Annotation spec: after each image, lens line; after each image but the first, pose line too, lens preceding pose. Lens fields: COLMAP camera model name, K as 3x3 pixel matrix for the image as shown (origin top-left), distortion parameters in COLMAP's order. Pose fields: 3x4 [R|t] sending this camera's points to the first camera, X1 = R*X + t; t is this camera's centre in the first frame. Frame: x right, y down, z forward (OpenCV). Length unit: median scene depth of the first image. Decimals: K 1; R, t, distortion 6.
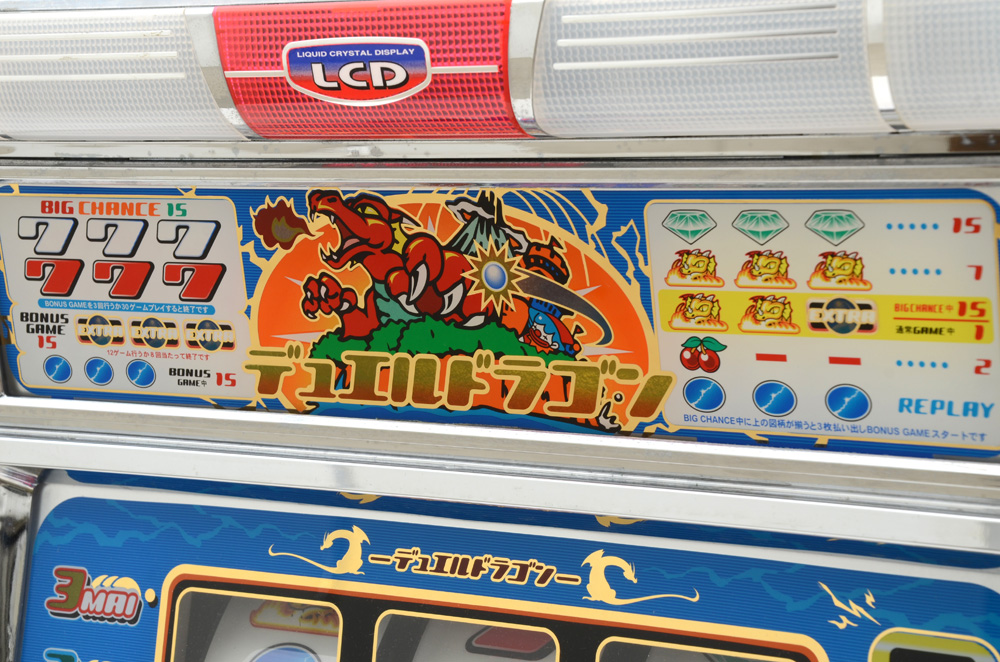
lens RADIAL K [[2529.5, 0, 500.0], [0, 2529.5, 331.0], [0, 0, 1]] dist [0.472208, 0.646704]
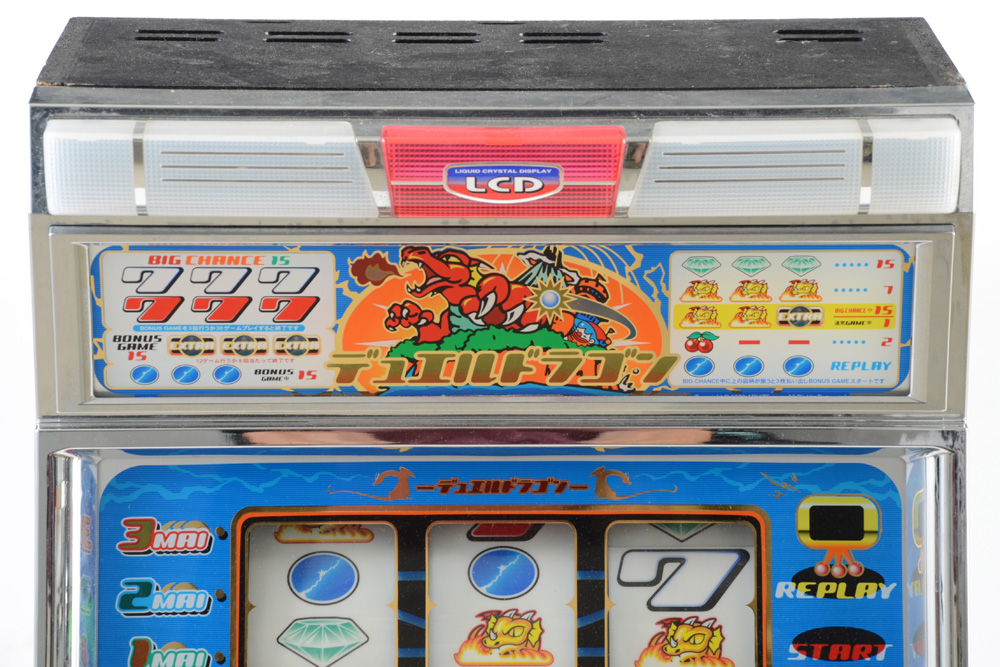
lens RADIAL K [[3919.5, 0, 499.8], [0, 3919.5, 318.1], [0, 0, 1]] dist [1.058217, 1.909119]
pose [[0.815350, -0.108142, 0.568779, -1.343063], [0.033882, 0.989630, 0.139589, -0.334115], [-0.577976, -0.094543, 0.810559, -0.879293]]
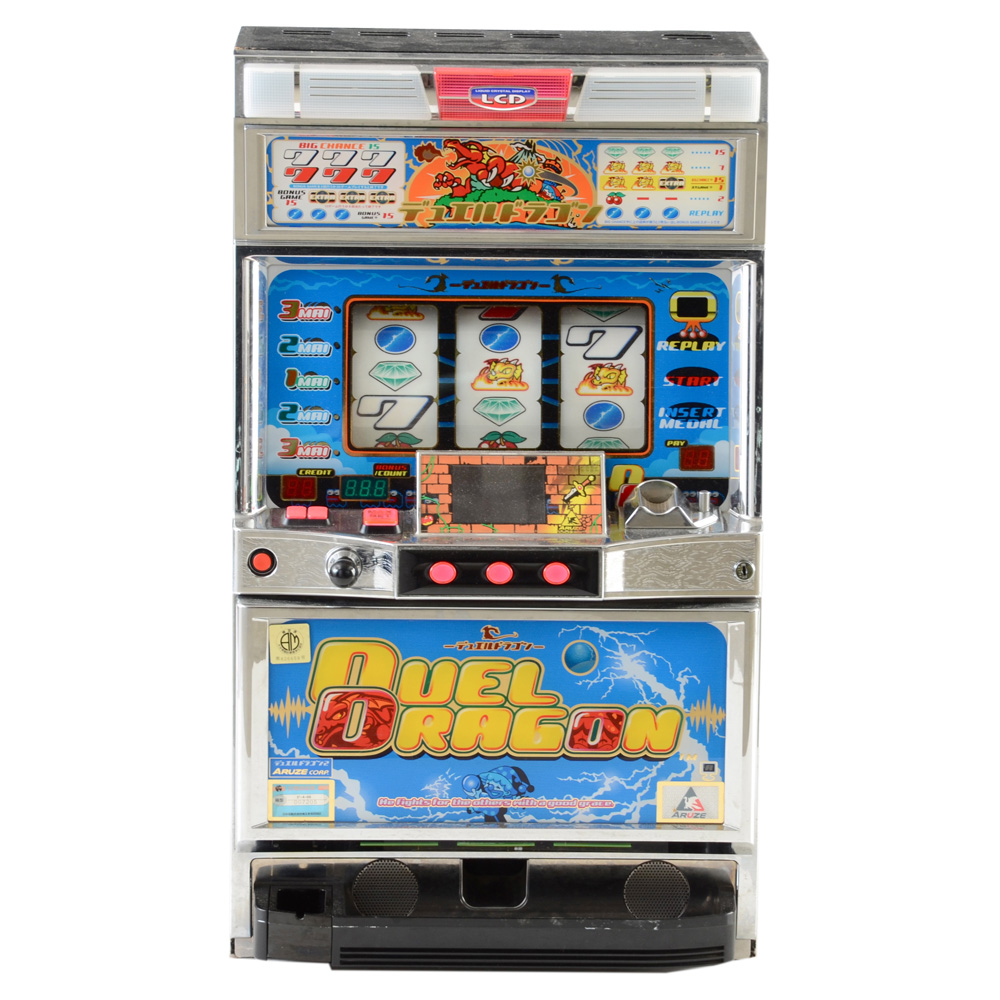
lens RADIAL K [[4591.8, 0, 500.0], [0, 4591.8, 500.0], [0, 0, 1]] dist [0.408132, 12.658817]
pose [[0.809914, -0.075926, 0.581614, -2.792065], [0.025012, 0.995155, 0.095082, -0.135401], [-0.586016, -0.062461, 0.807889, -2.831356]]
